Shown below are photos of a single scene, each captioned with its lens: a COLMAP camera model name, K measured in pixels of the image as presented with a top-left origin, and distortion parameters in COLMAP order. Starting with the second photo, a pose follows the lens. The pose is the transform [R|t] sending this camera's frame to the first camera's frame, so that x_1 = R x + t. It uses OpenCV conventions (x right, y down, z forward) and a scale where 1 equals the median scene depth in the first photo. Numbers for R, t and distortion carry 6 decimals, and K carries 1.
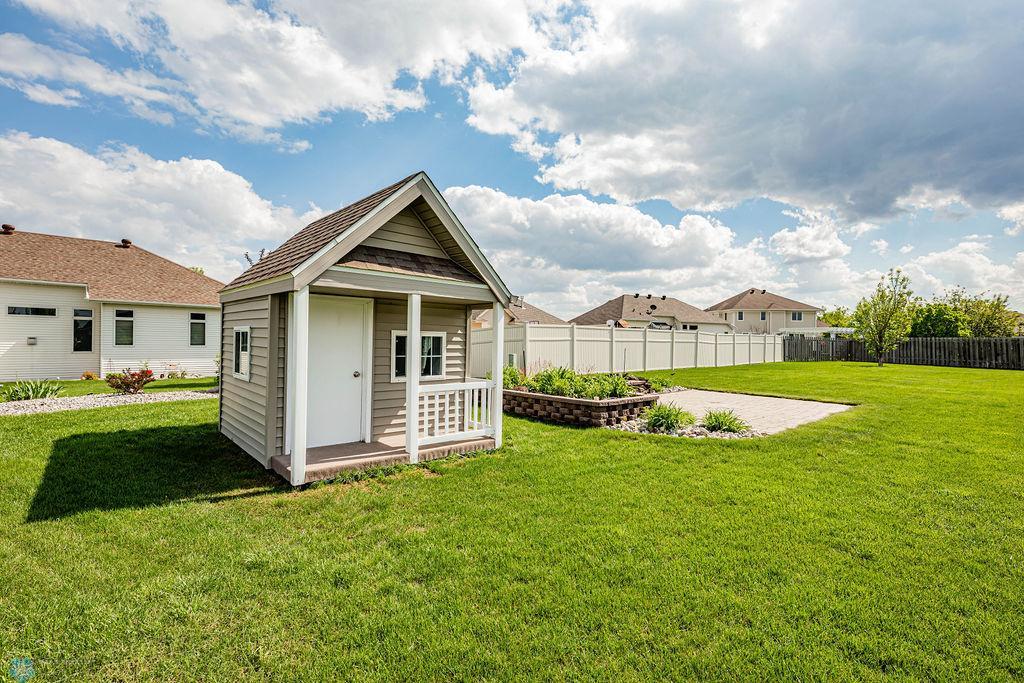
lens RADIAL K [[464.2, 0, 510.9], [0, 464.2, 341.4], [0, 0, 1]] dist [-0.005684, -0.000778]
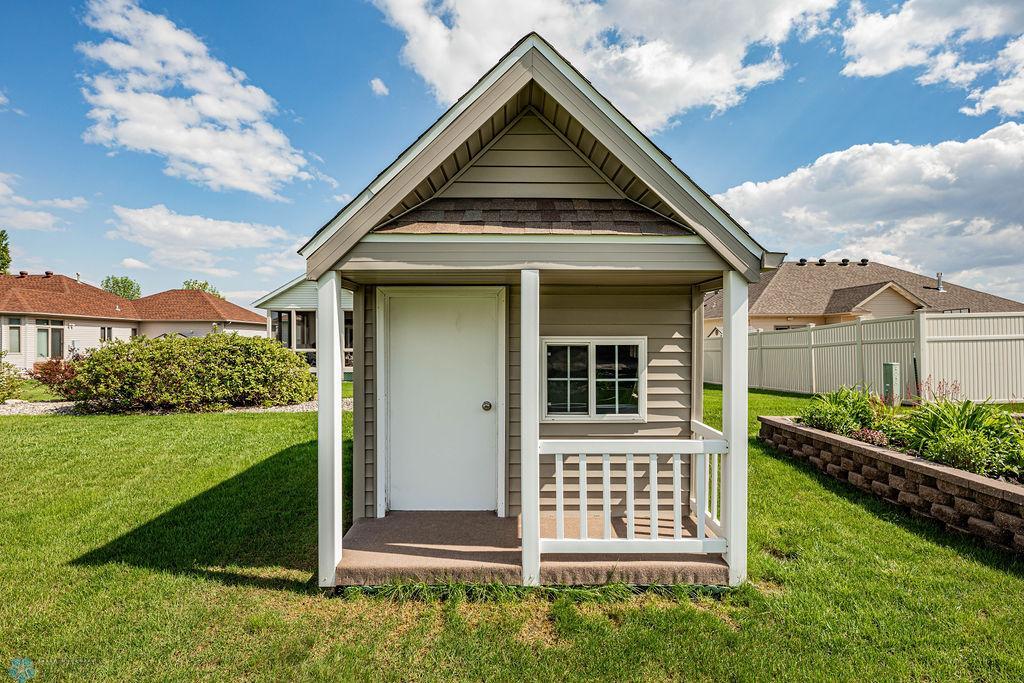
lens RADIAL K [[464.2, 0, 511.9], [0, 464.2, 332.0], [0, 0, 1]] dist [-0.005684, -0.000778]
pose [[0.743236, -0.027116, -0.668479, 0.111075], [0.011288, 0.999544, -0.027995, -0.011385], [0.668934, 0.013261, 0.743204, 0.473548]]
